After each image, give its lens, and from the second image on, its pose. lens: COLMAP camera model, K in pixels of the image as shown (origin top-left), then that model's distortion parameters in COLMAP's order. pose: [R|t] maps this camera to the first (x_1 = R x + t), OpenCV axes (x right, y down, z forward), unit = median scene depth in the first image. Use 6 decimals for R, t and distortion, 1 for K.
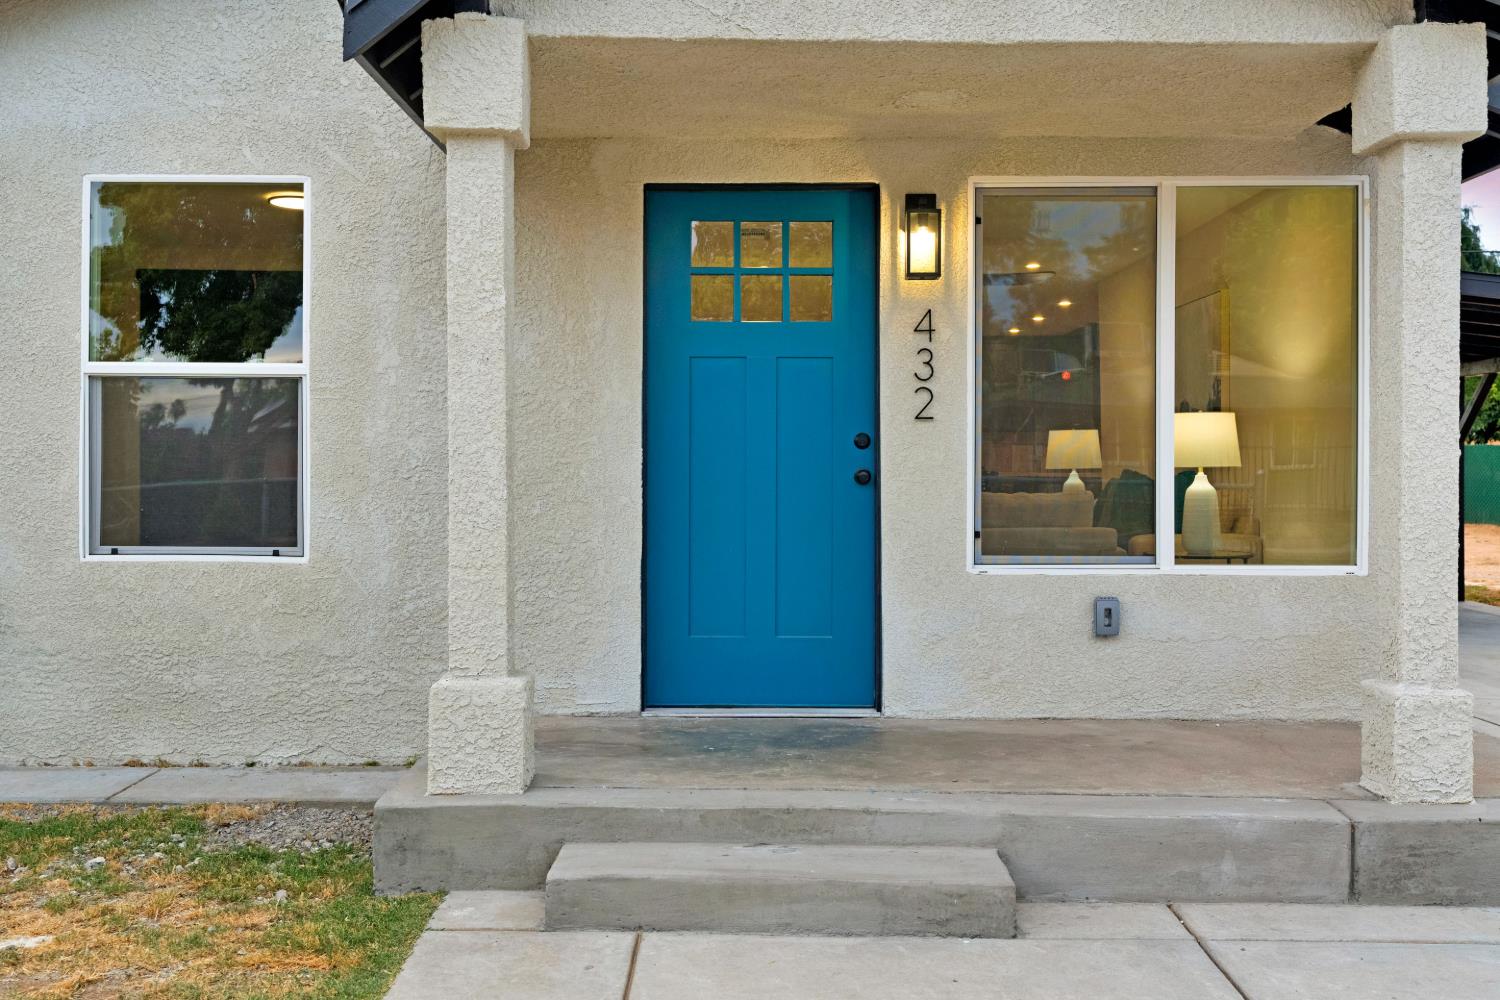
lens RADIAL K [[1484.4, 0, 755.2], [0, 1484.4, 468.6], [0, 0, 1]] dist [0.010700, 0.007964]
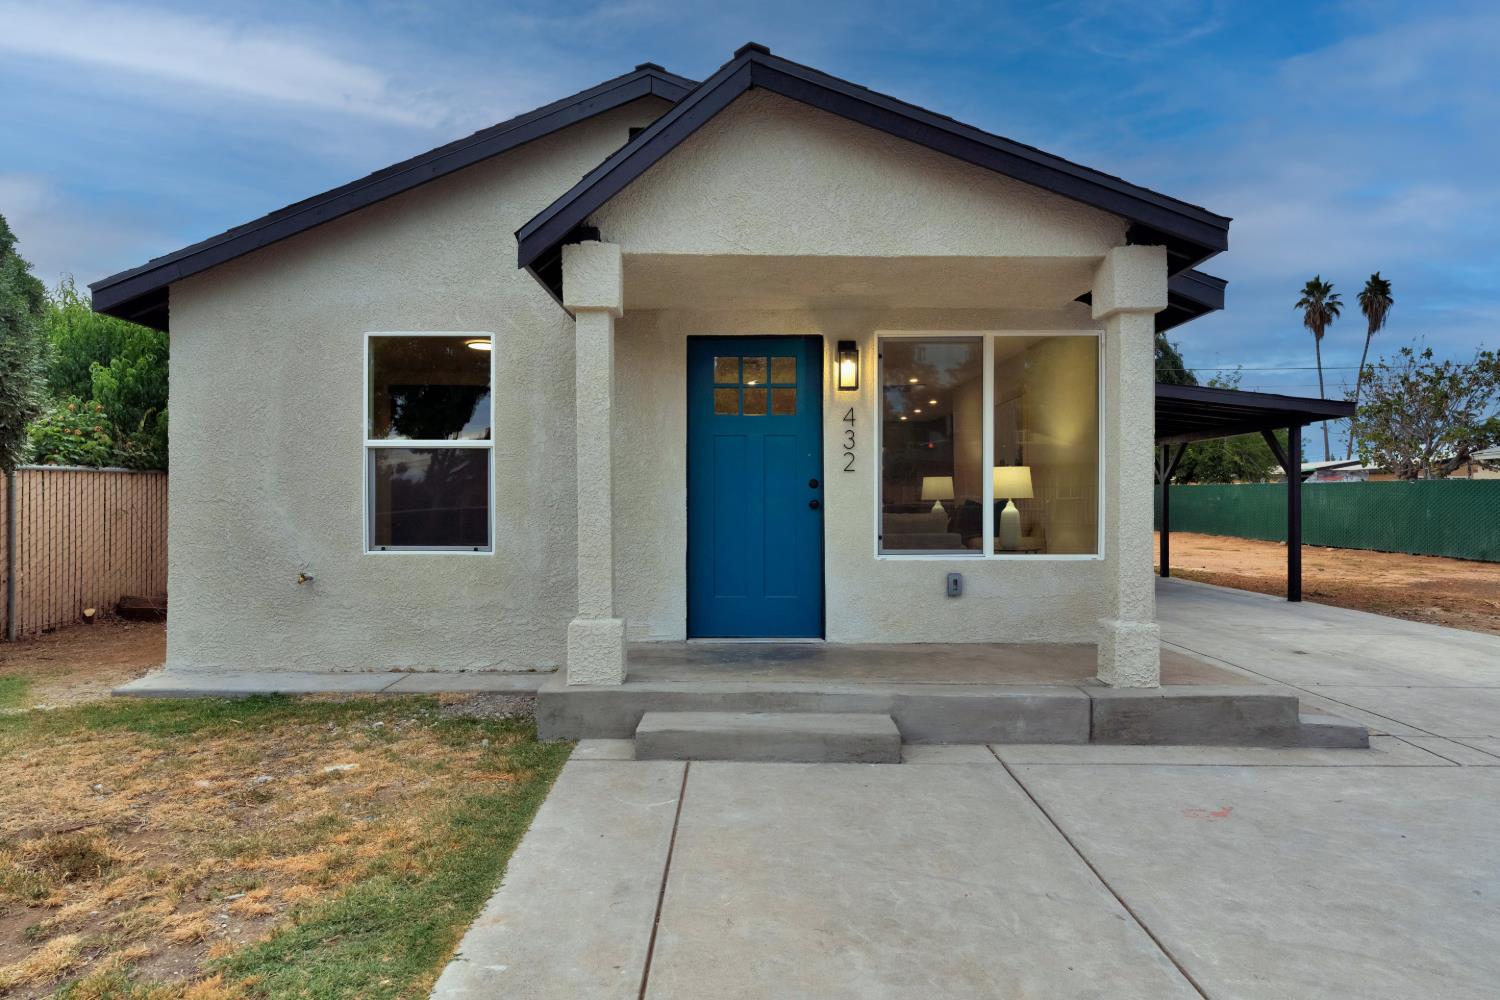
lens RADIAL K [[904.9, 0, 750.0], [0, 904.9, 500.0], [0, 0, 1]] dist [-0.000285, 0.000030]
pose [[0.999994, -0.003313, 0.001097, -0.004045], [0.003314, 0.999994, -0.000922, 0.001329], [-0.001094, 0.000926, 0.999999, -0.066892]]
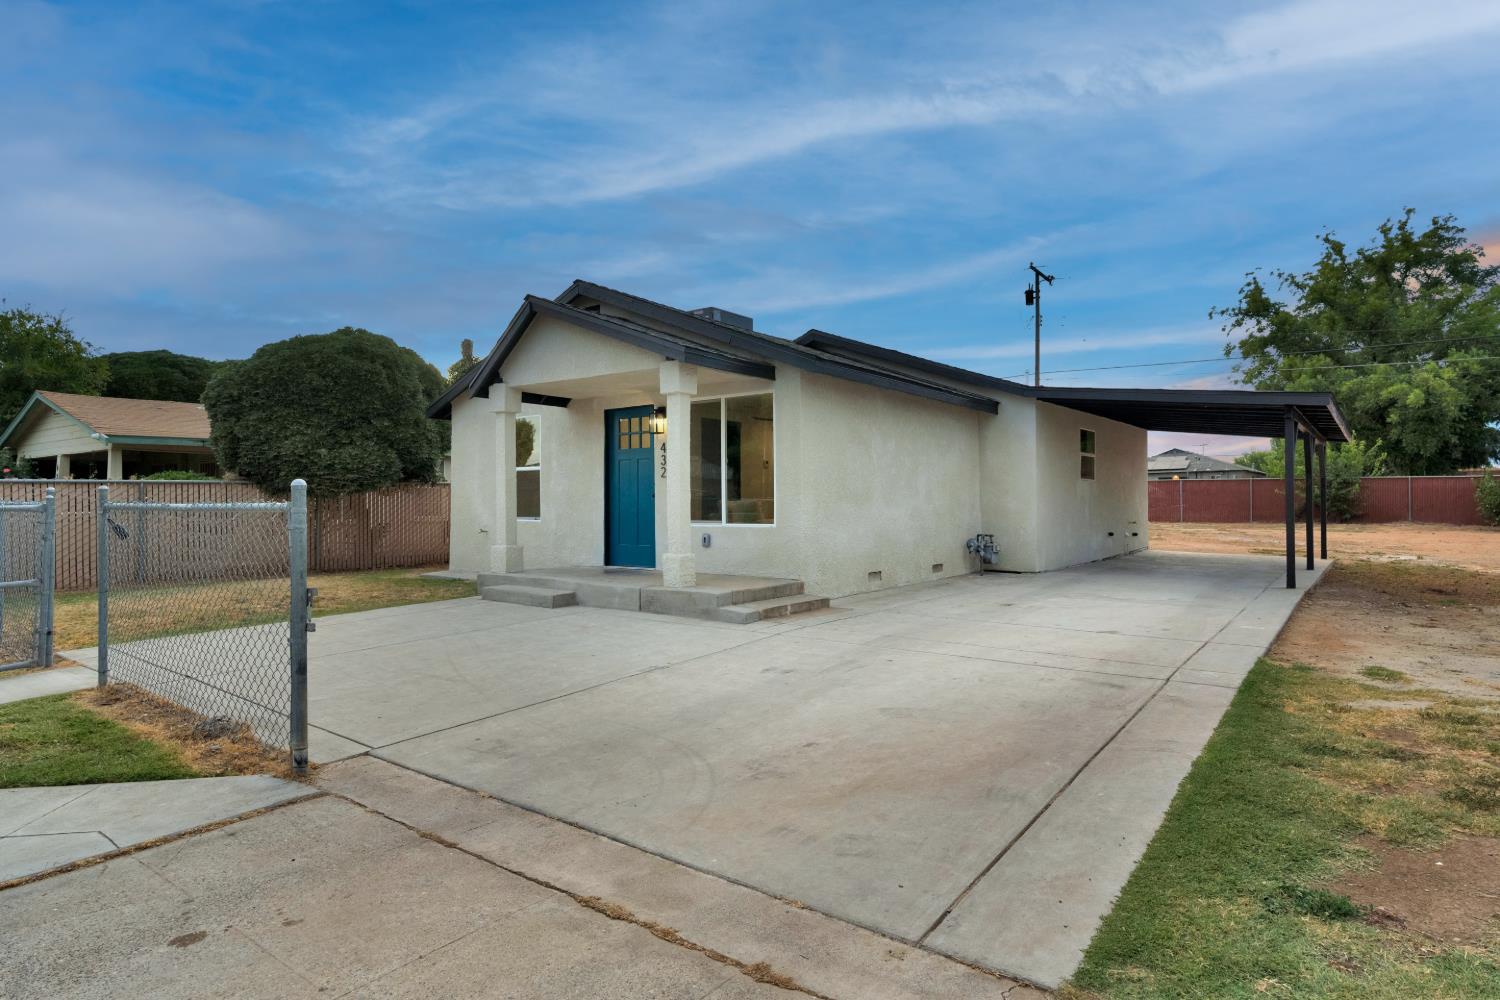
lens RADIAL K [[904.9, 0, 750.0], [0, 904.9, 500.0], [0, 0, 1]] dist [-0.000285, 0.000030]
pose [[0.773062, -0.011393, -0.634229, 1.787558], [0.010839, 0.999930, -0.004751, 0.032187], [0.634238, -0.003201, 0.773131, -0.464477]]
